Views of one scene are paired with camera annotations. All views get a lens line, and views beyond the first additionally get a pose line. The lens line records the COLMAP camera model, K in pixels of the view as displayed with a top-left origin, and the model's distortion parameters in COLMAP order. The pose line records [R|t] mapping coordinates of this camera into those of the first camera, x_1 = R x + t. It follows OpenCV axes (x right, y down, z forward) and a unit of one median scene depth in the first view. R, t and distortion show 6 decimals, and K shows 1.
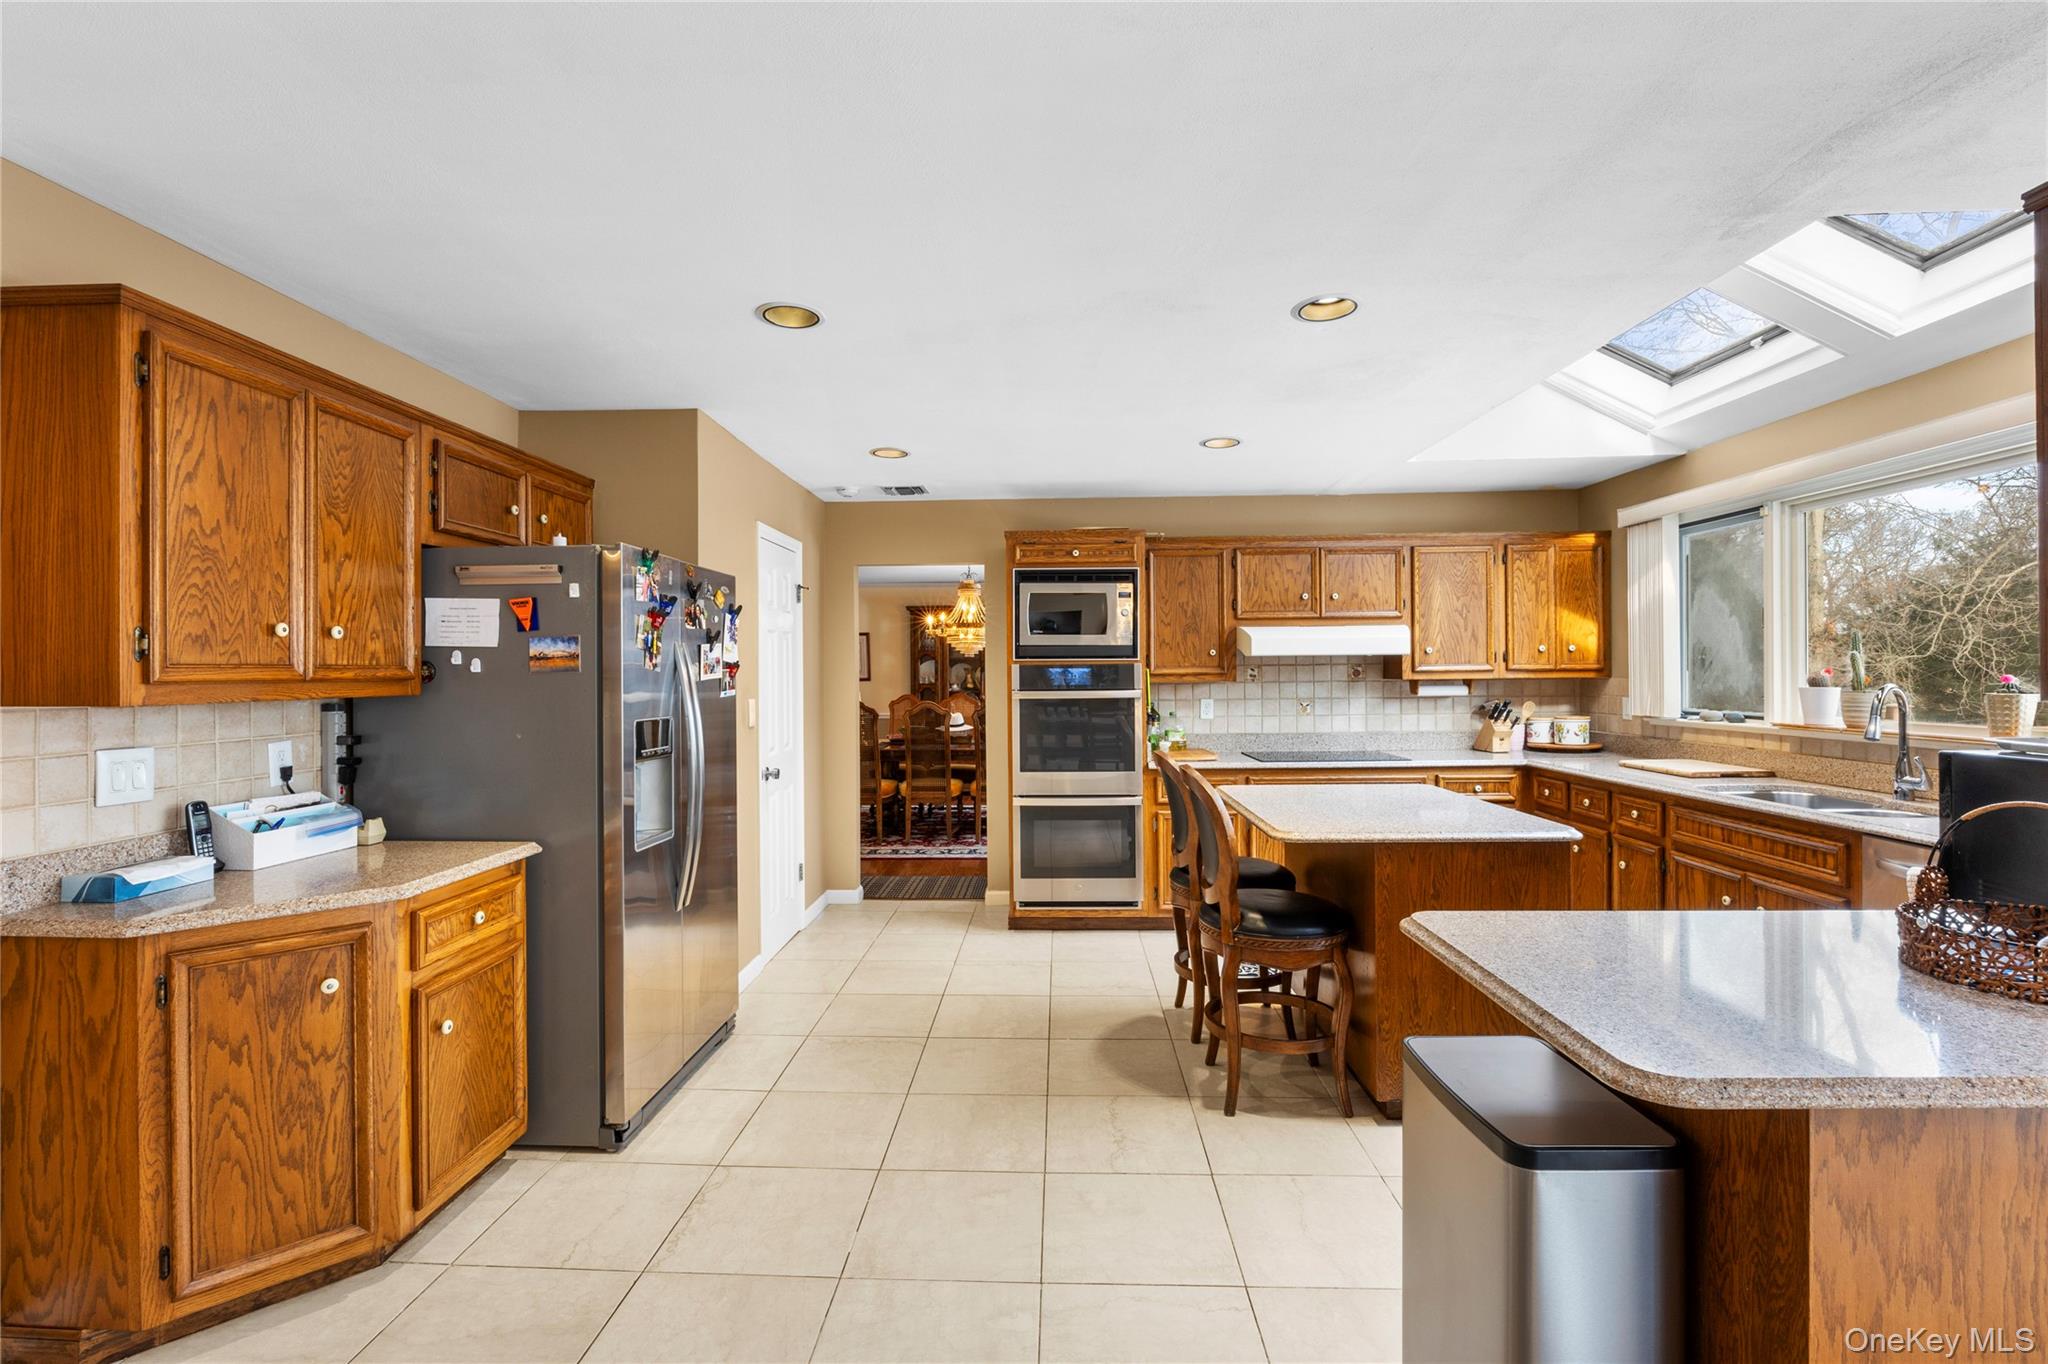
lens RADIAL K [[906.4, 0, 1024.6], [0, 906.4, 671.5], [0, 0, 1]] dist [-0.008111, 0.000301]
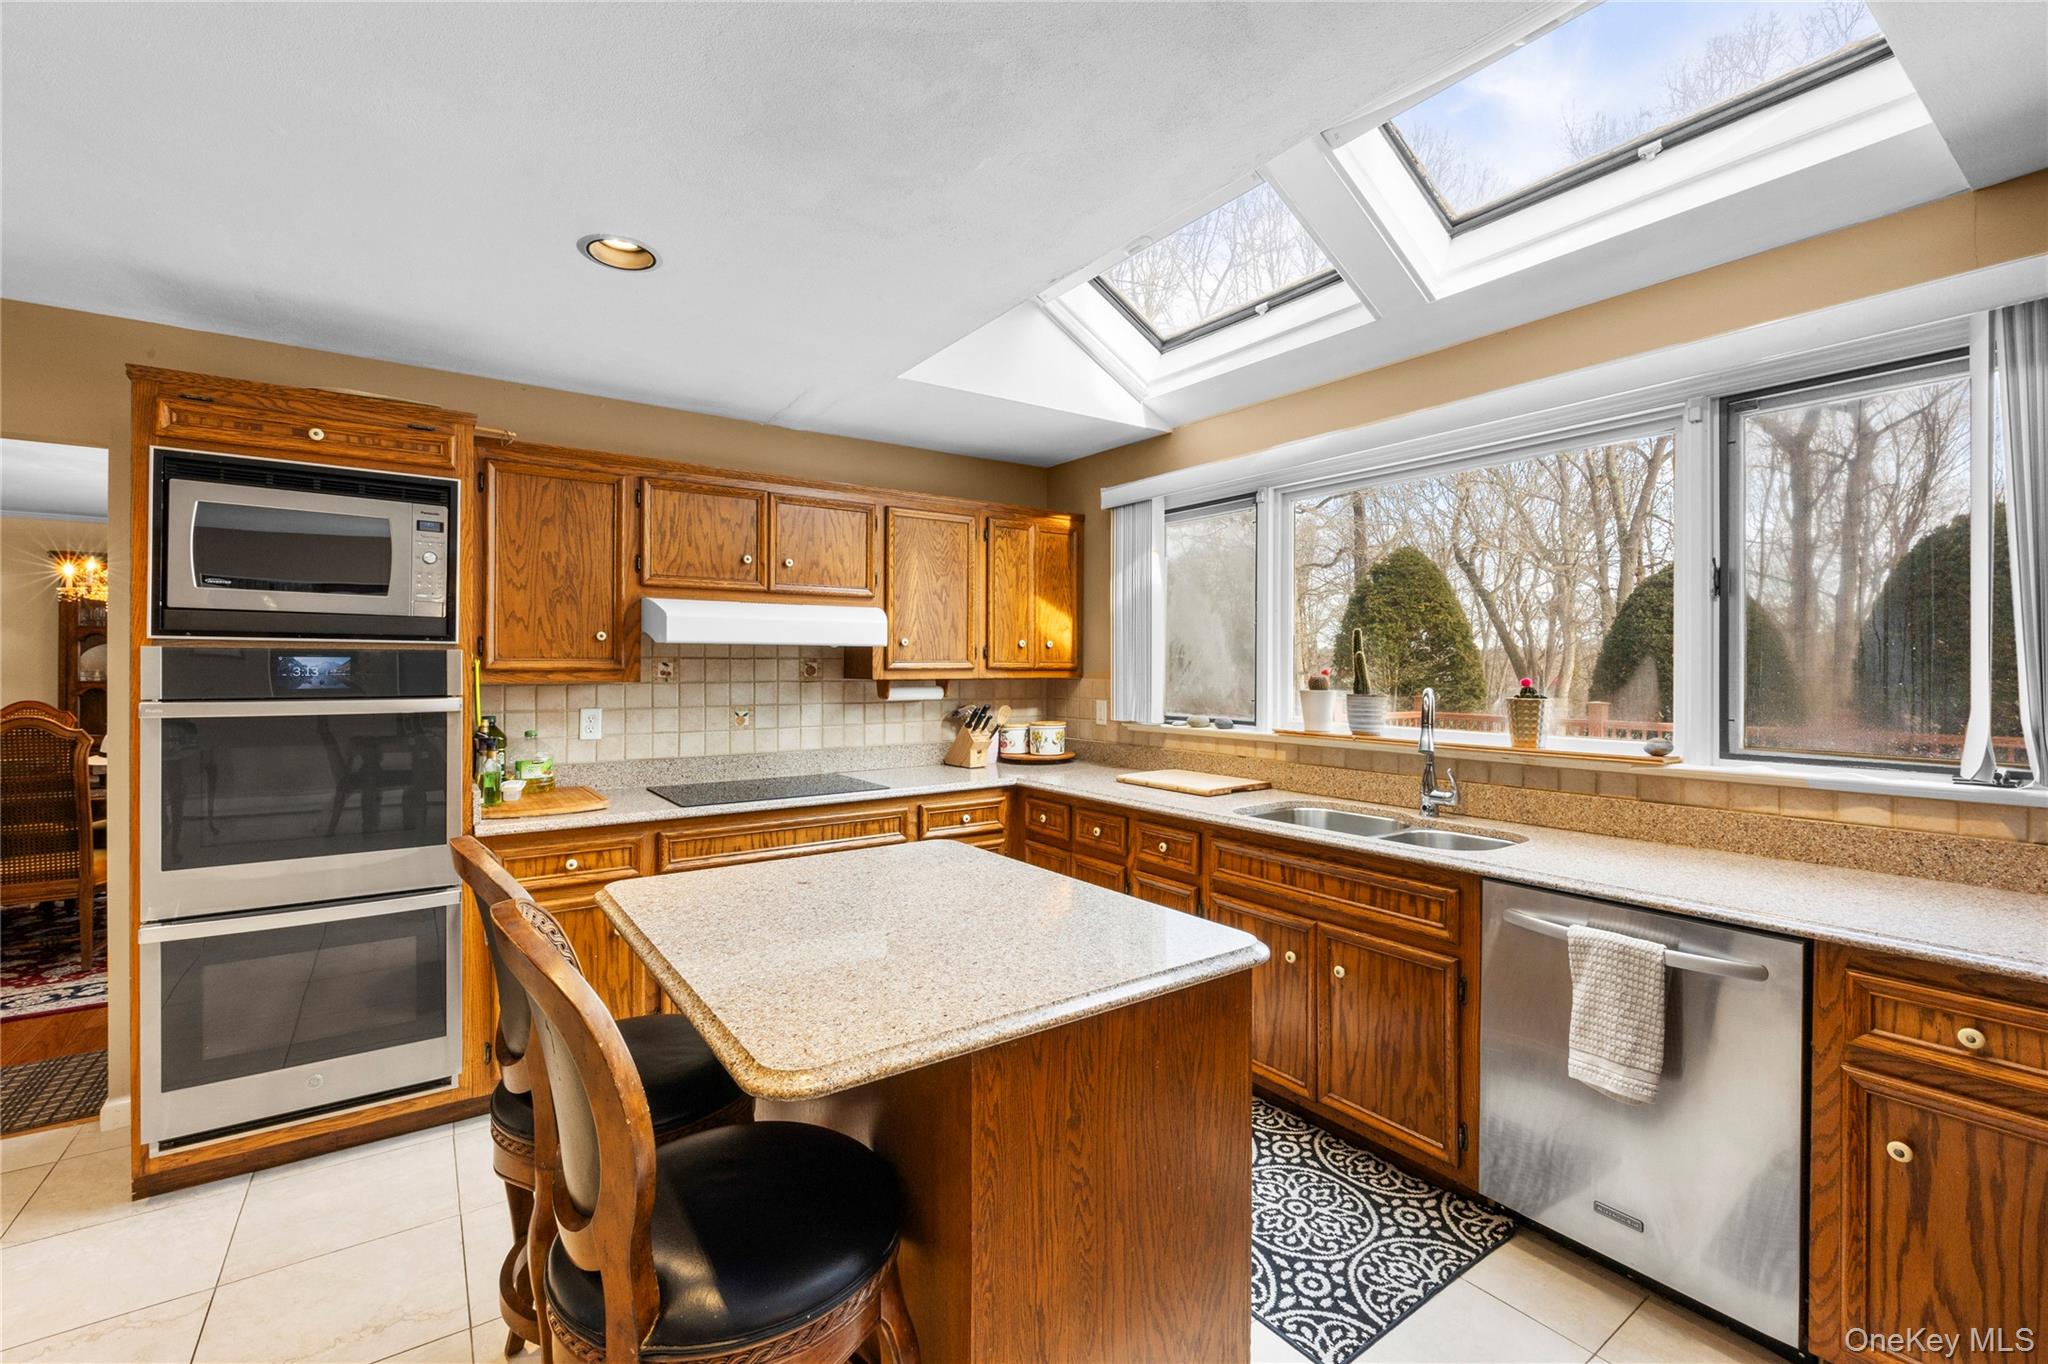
lens RADIAL K [[863.6, 0, 1022.8], [0, 863.6, 666.6], [0, 0, 1]] dist [-0.008724, 0.000463]
pose [[0.793642, 0.011342, 0.608279, 0.077475], [-0.009774, 0.999935, -0.005892, 0.001001], [-0.608306, -0.001269, 0.793701, 0.352810]]
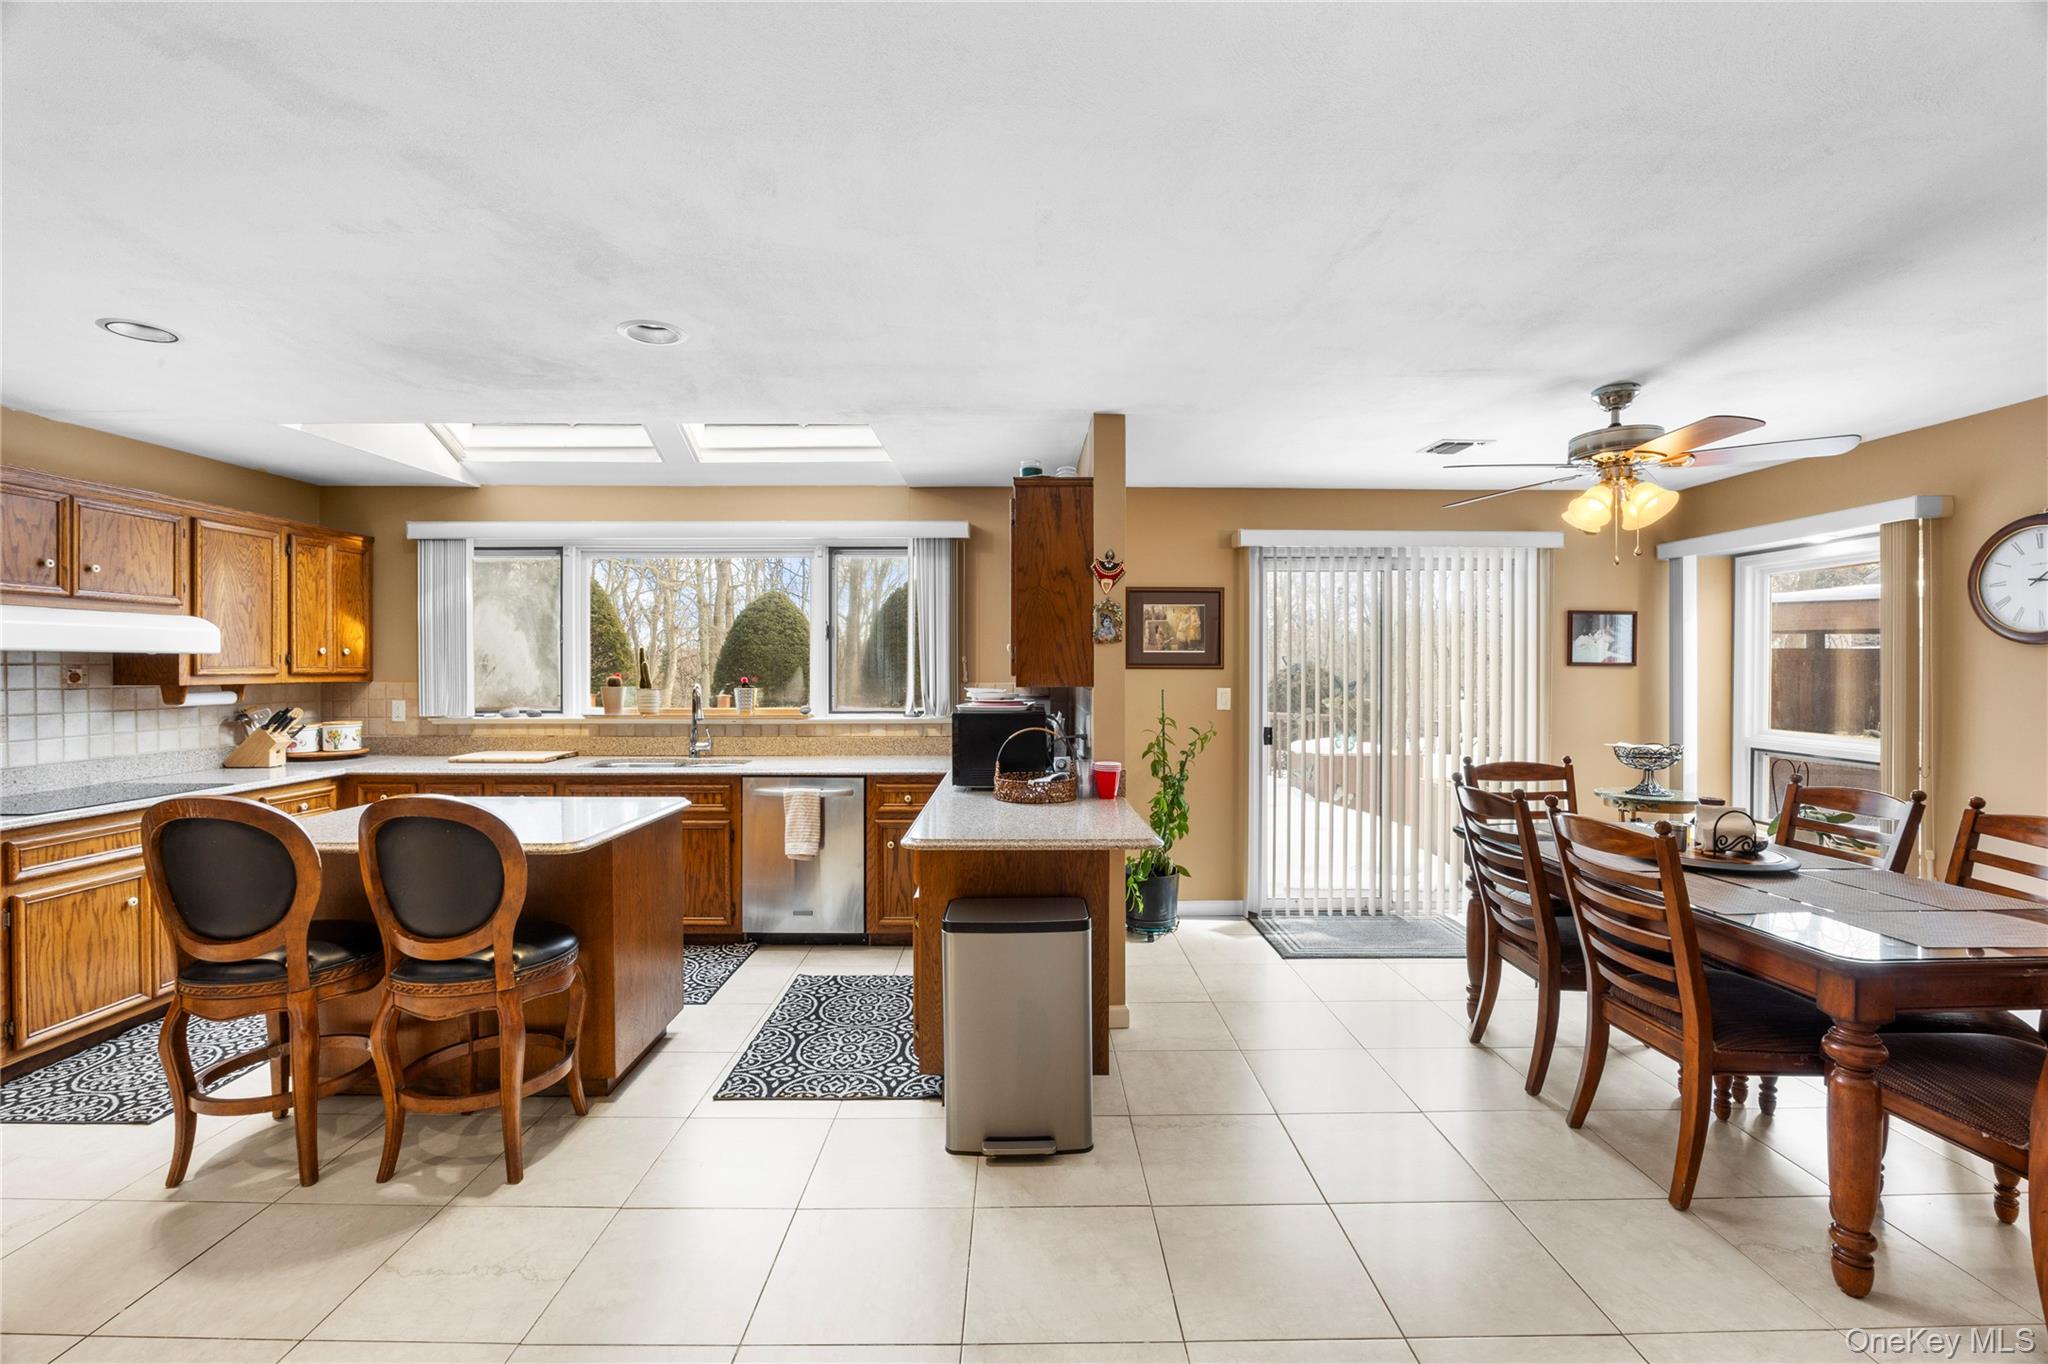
lens RADIAL K [[879.2, 0, 1019.6], [0, 879.2, 675.3], [0, 0, 1]] dist [-0.015285, 0.000096]
pose [[-0.041600, 0.001814, 0.999133, -0.363380], [-0.000650, 0.999998, -0.001843, 0.001041], [-0.999134, -0.000726, -0.041599, 0.312825]]
